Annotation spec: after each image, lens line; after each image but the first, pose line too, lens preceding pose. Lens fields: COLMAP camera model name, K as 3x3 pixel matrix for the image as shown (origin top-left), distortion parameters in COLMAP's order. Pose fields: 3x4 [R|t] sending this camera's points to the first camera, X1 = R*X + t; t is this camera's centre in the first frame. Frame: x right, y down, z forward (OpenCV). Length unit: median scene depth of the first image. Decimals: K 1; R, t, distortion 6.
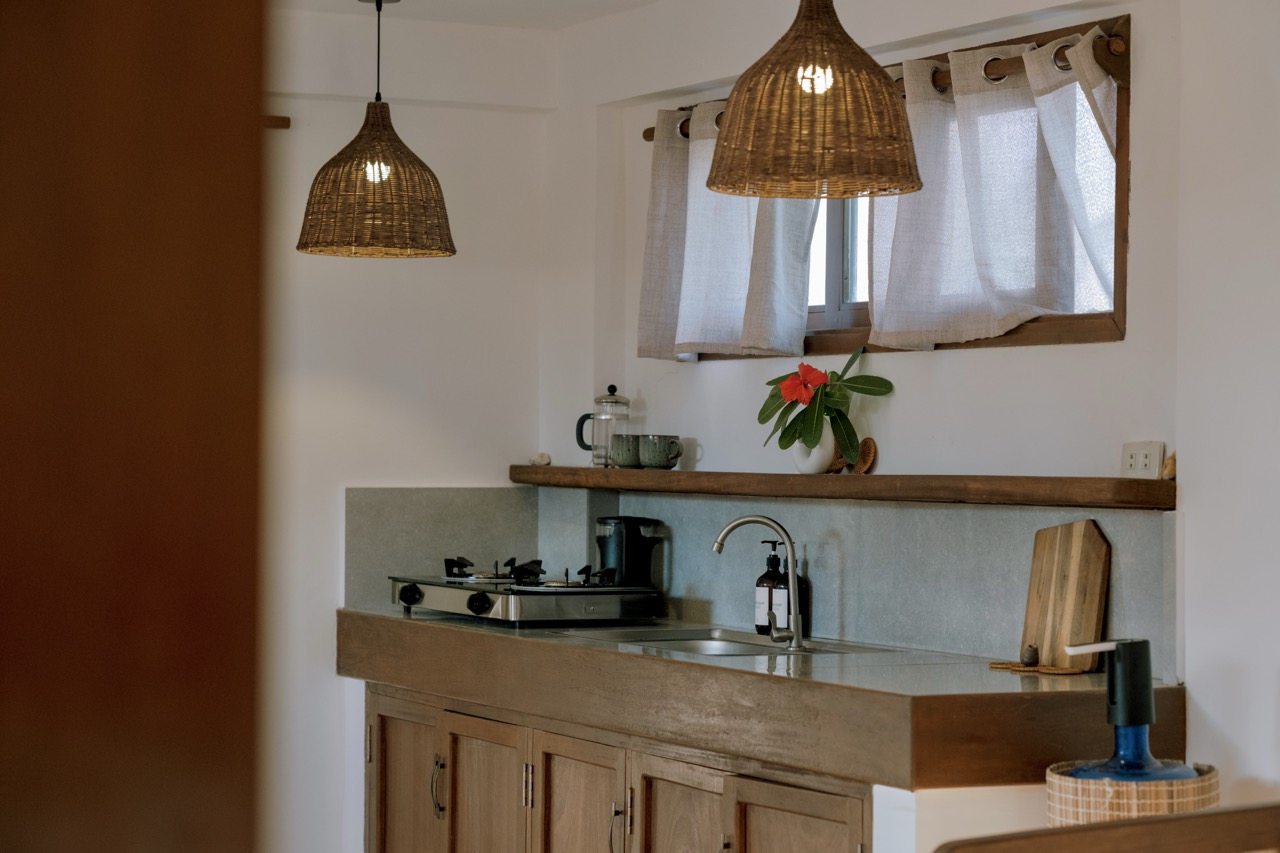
lens RADIAL K [[3232.3, 0, 640.0], [0, 3232.3, 426.5], [0, 0, 1]] dist [0.293167, 0.212268]
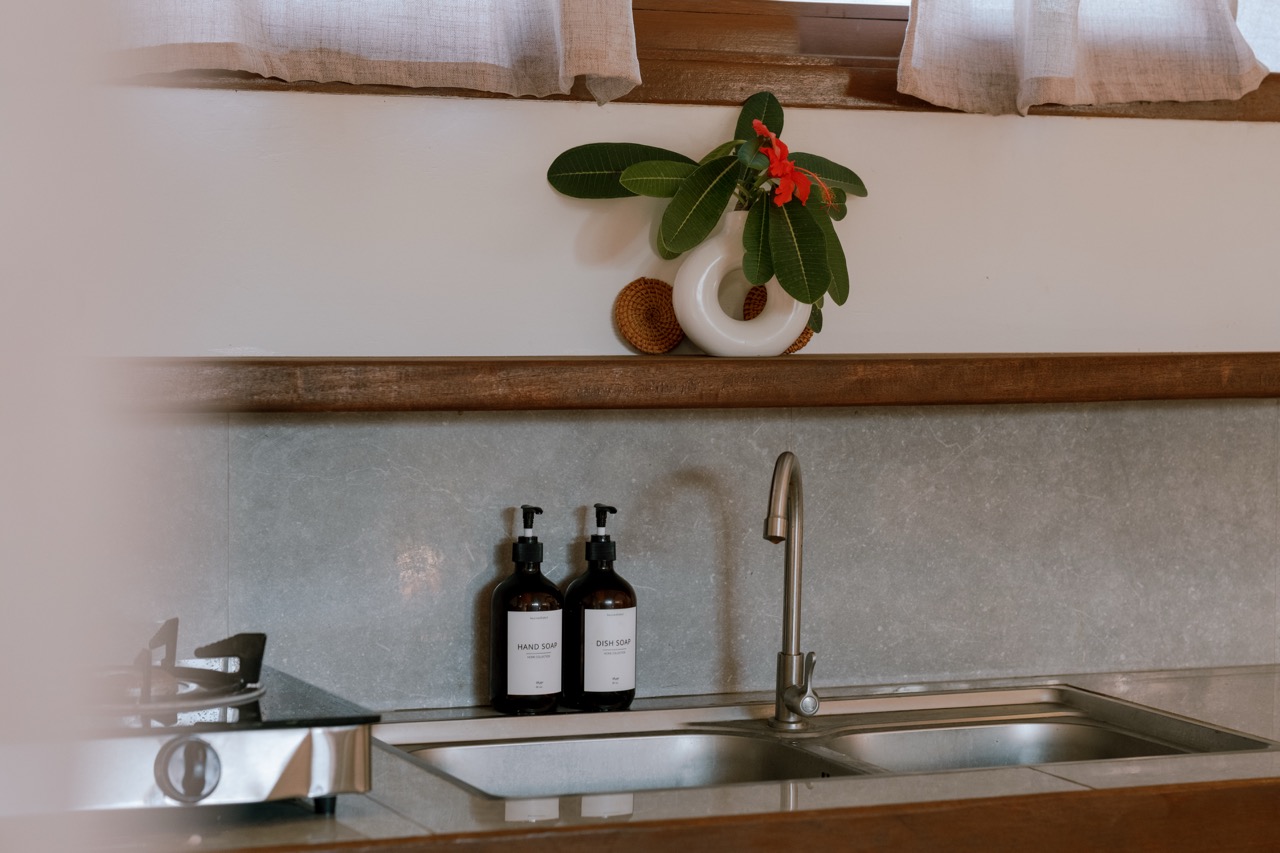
lens RADIAL K [[3232.3, 0, 640.0], [0, 3232.3, 426.5], [0, 0, 1]] dist [0.293167, 0.212268]
pose [[-0.022864, -0.074548, 0.996955, -0.449004], [-0.025275, 0.996940, 0.073967, -0.010554], [-0.999419, -0.023507, -0.024678, 1.092612]]
